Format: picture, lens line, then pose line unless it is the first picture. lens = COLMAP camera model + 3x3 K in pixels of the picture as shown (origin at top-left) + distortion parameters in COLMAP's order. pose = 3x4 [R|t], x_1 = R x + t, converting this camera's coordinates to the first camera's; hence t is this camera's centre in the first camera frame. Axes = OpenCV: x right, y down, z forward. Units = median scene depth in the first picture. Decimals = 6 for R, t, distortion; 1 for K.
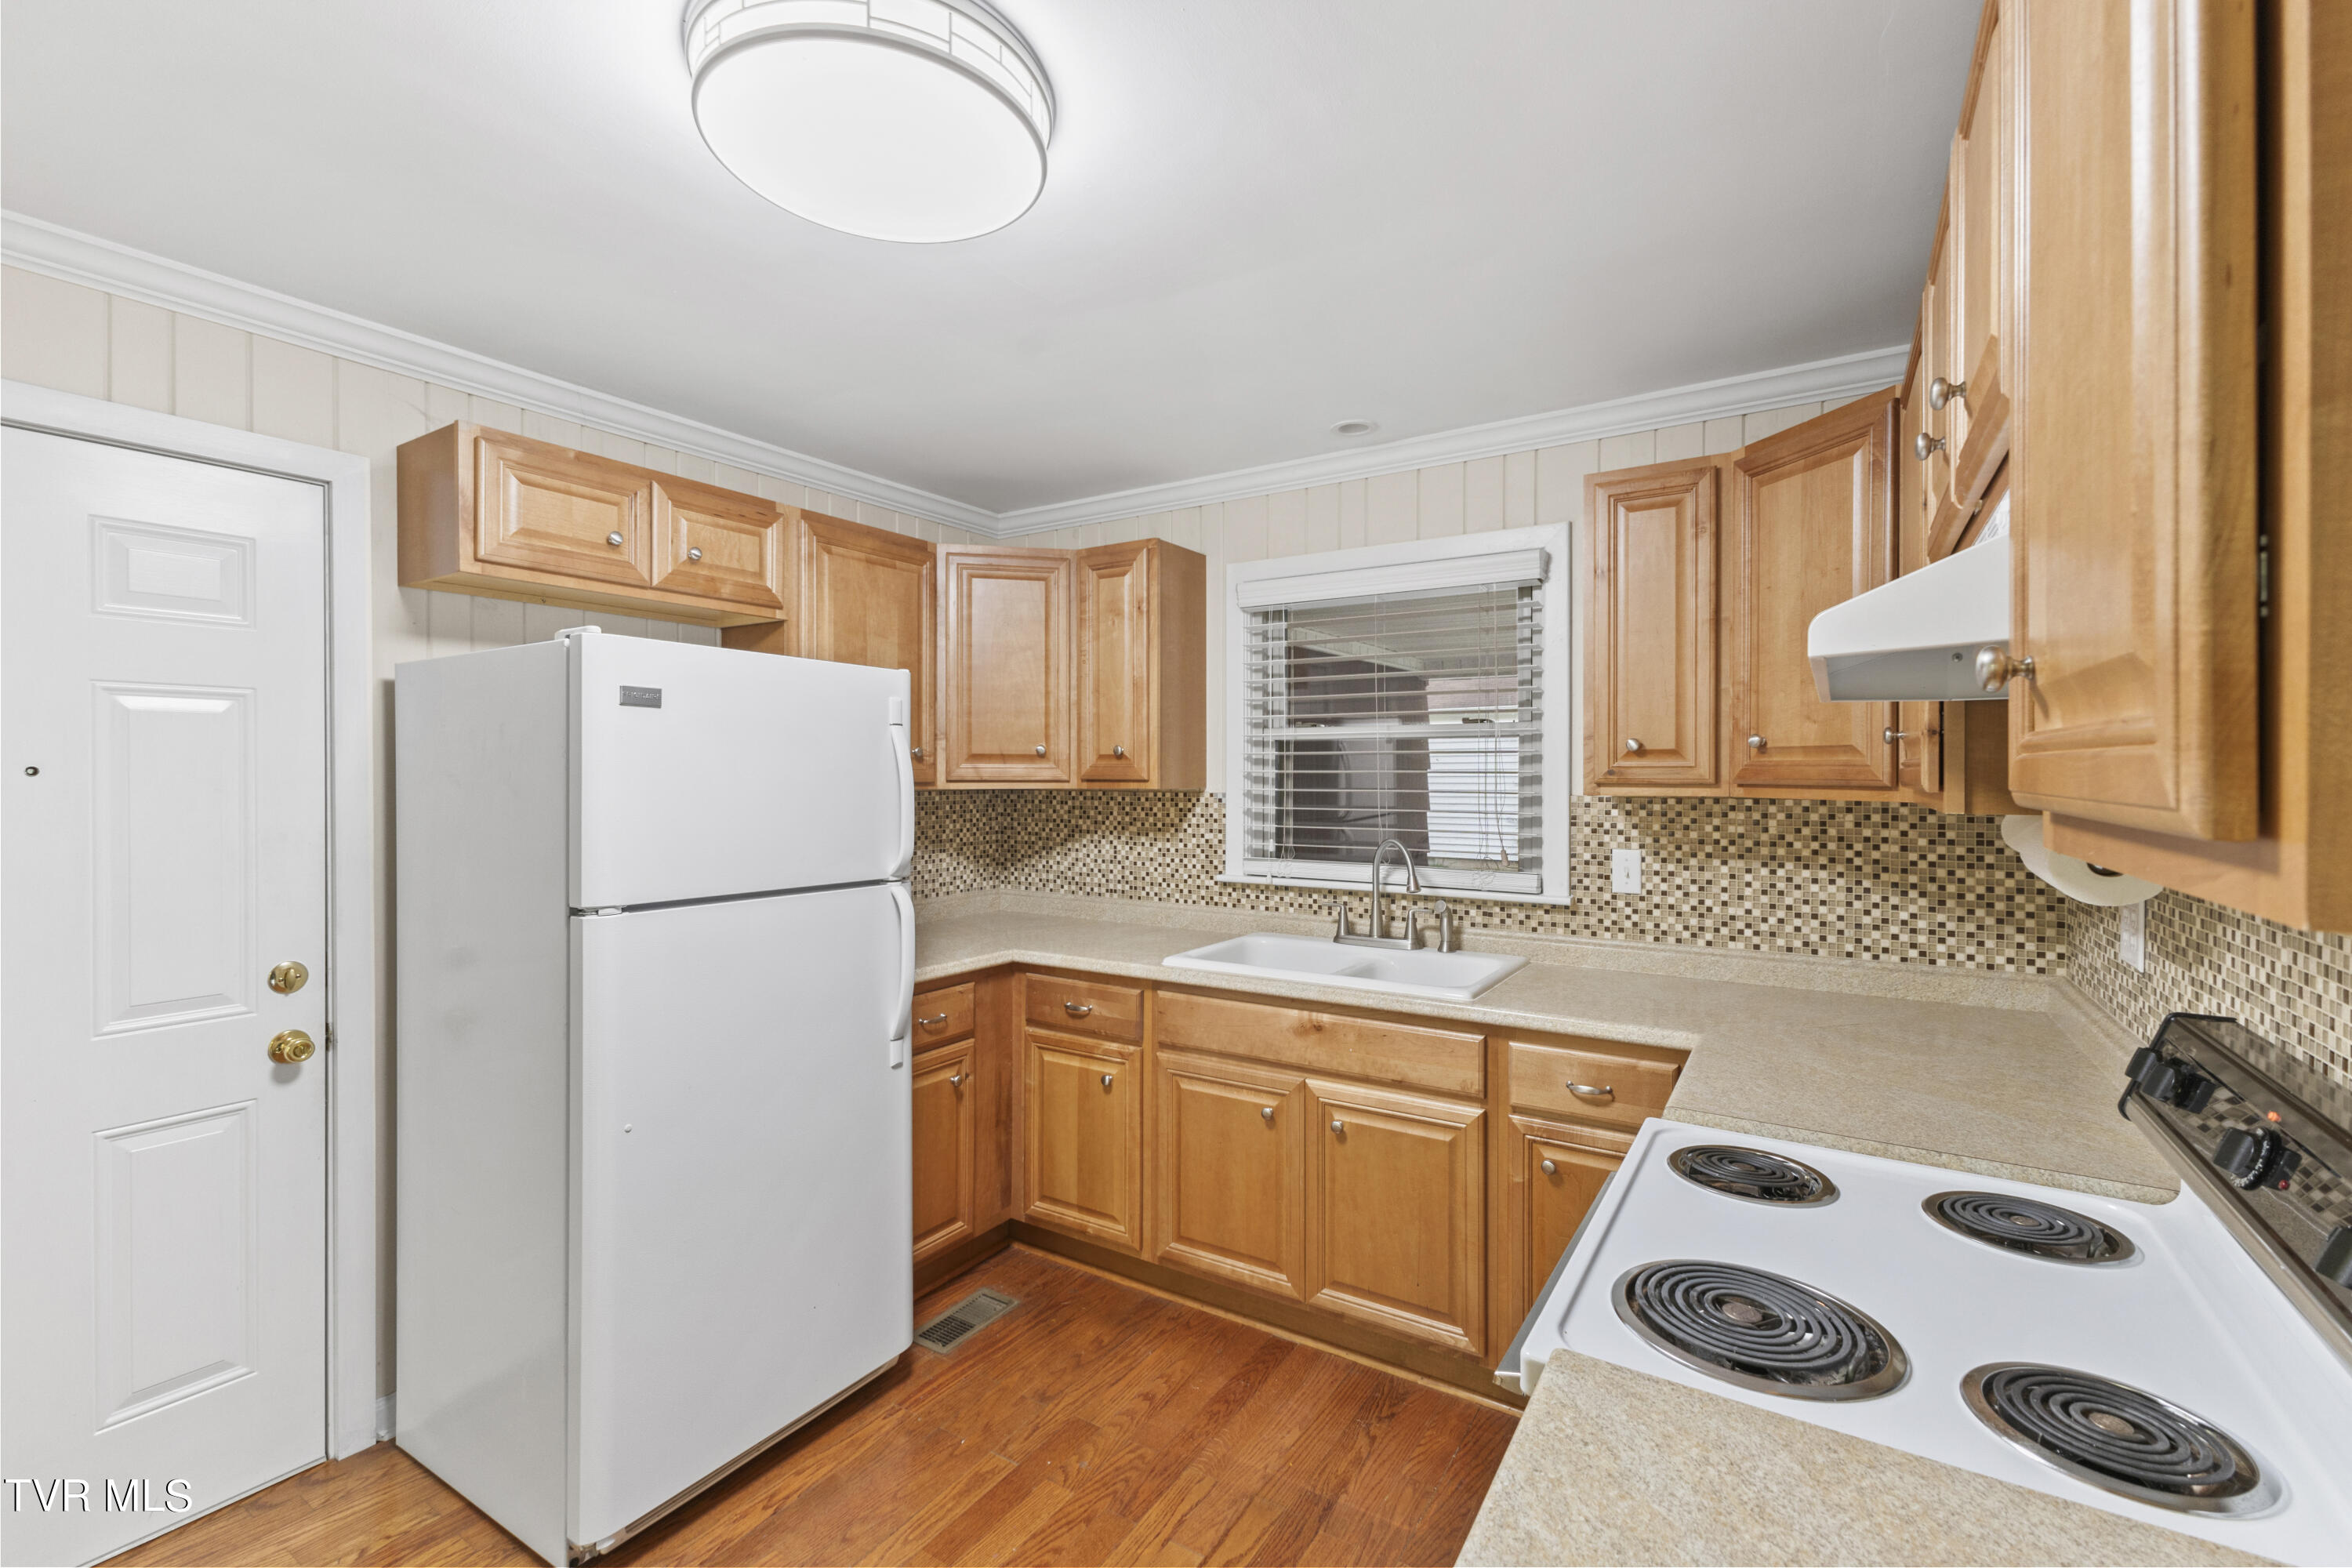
lens RADIAL K [[1011.6, 0, 1176.3], [0, 1011.6, 778.1], [0, 0, 1]] dist [0.008878, -0.000272]
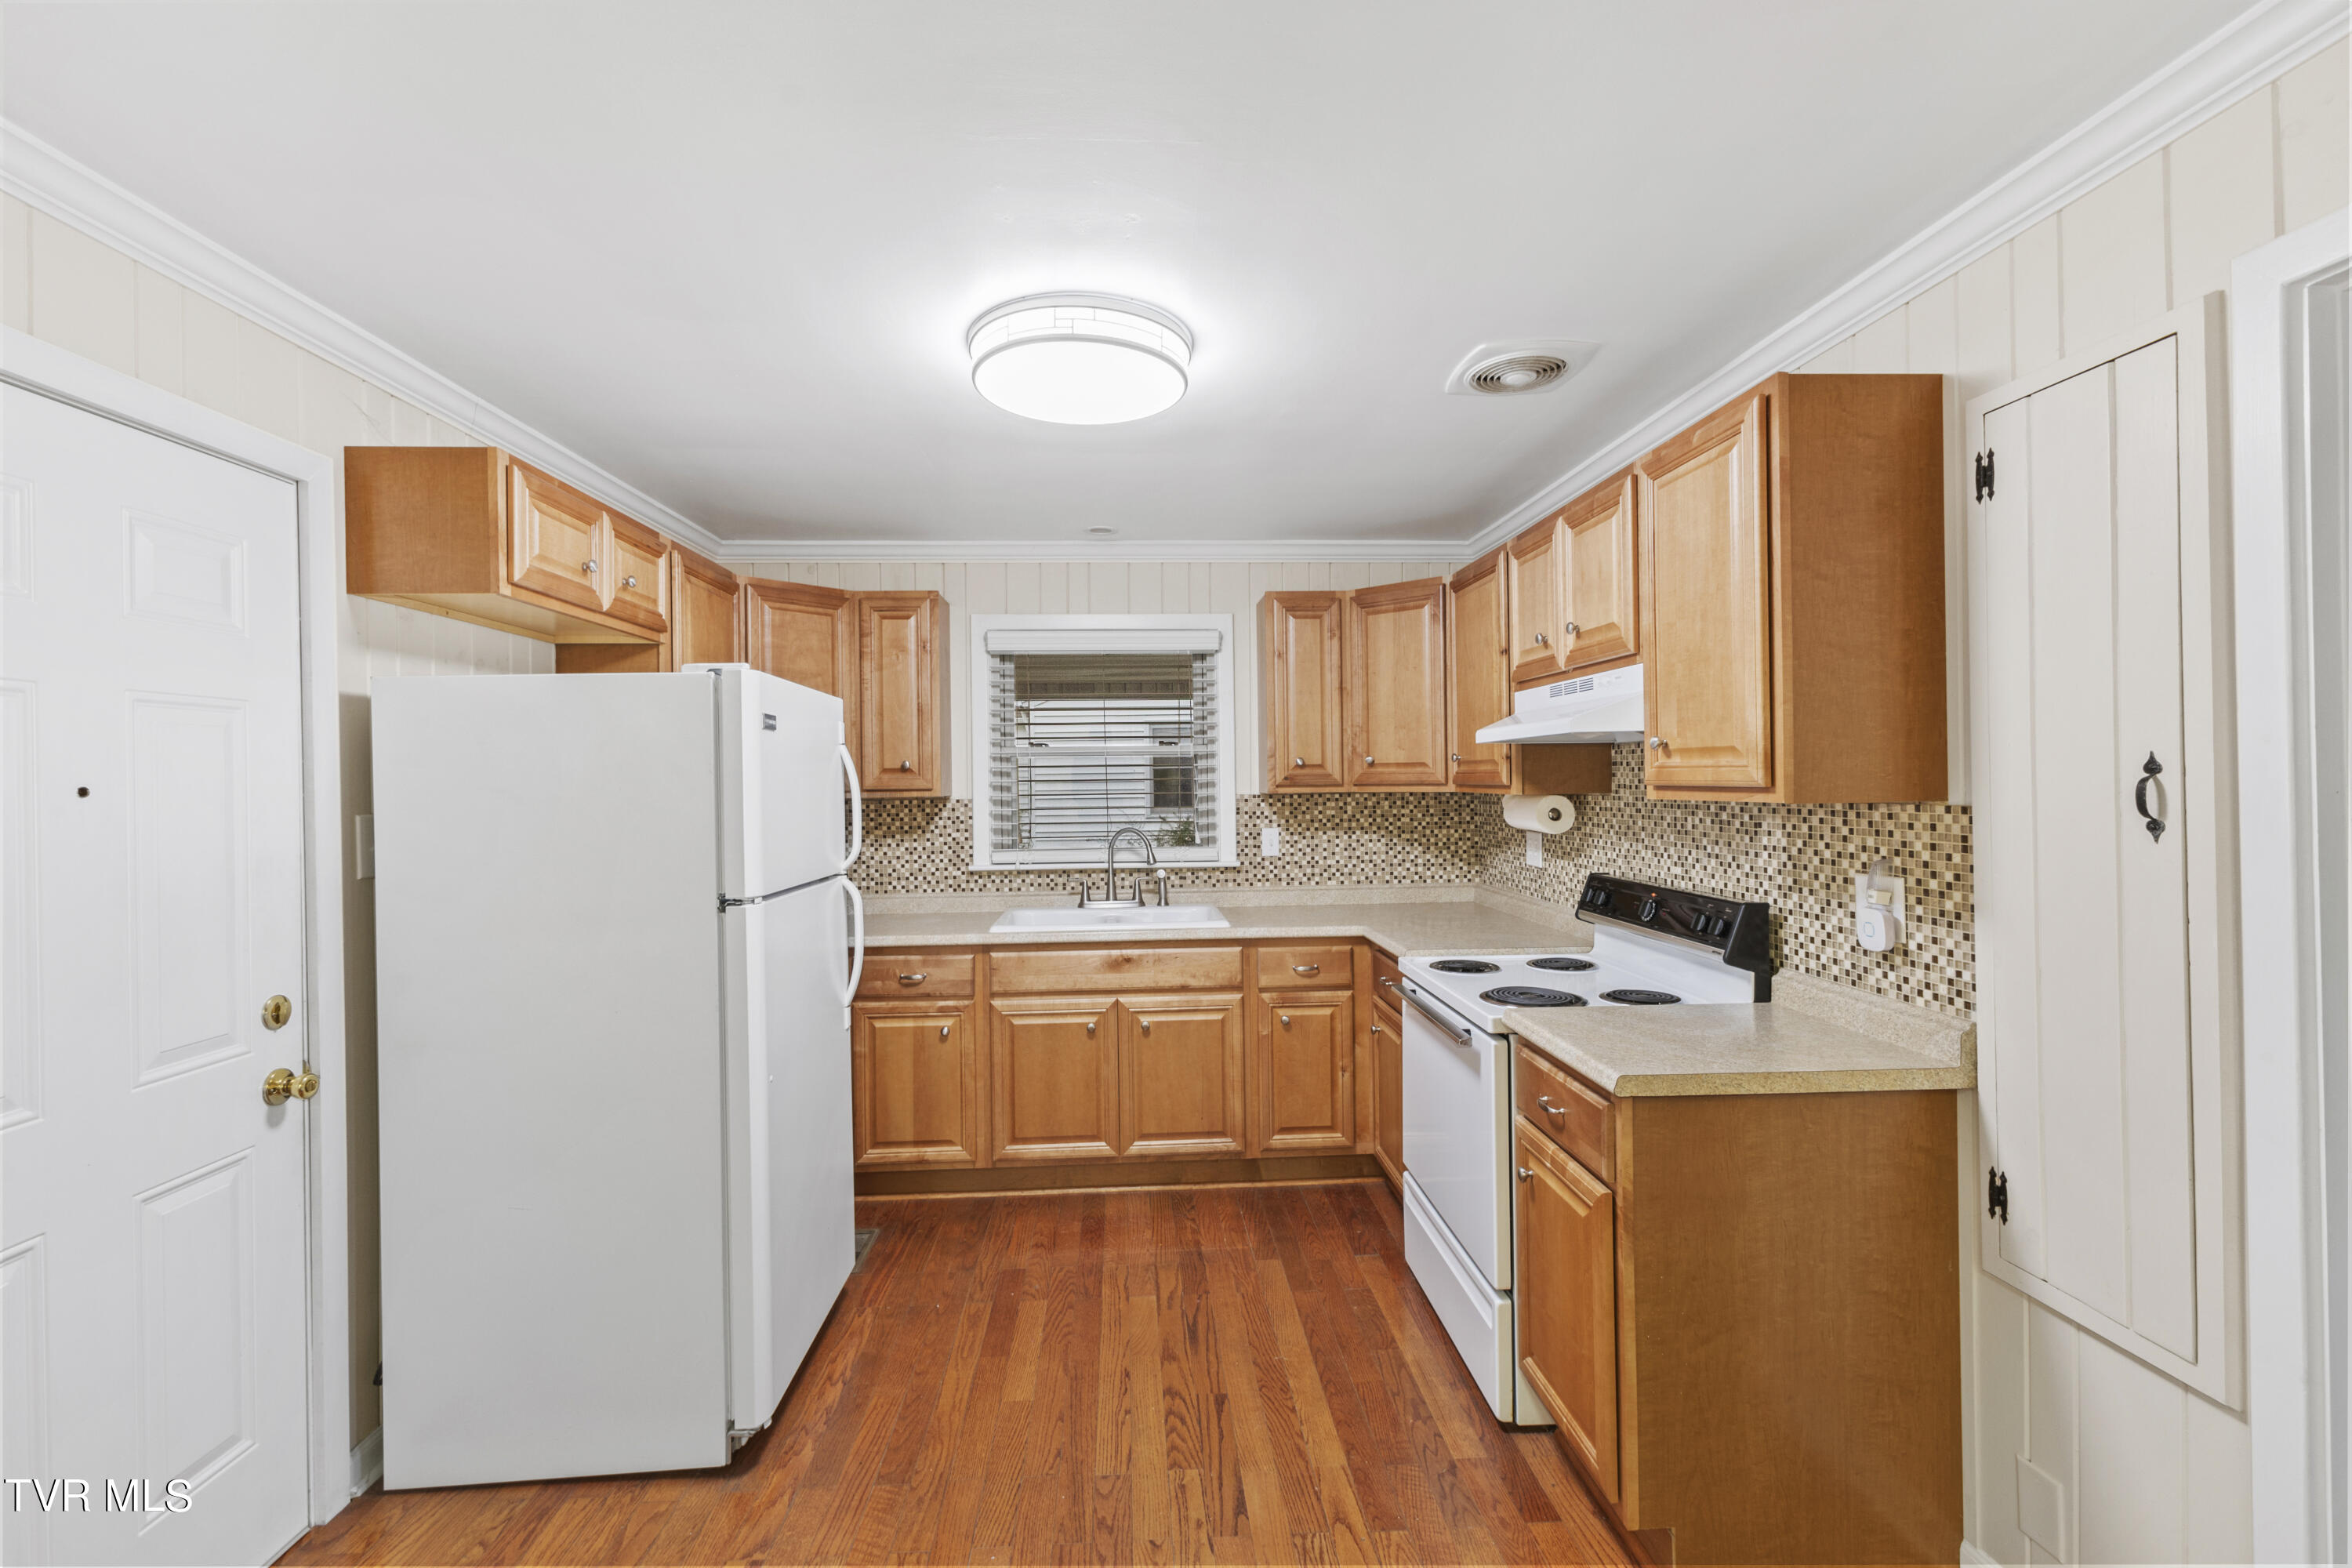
lens RADIAL K [[1011.6, 0, 1176.3], [0, 1011.6, 778.1], [0, 0, 1]] dist [0.008878, -0.000272]
pose [[0.812652, -0.009334, 0.582675, -0.603846], [0.015809, 0.999857, -0.006032, 0.000572], [-0.582535, 0.014113, 0.812683, -0.190979]]
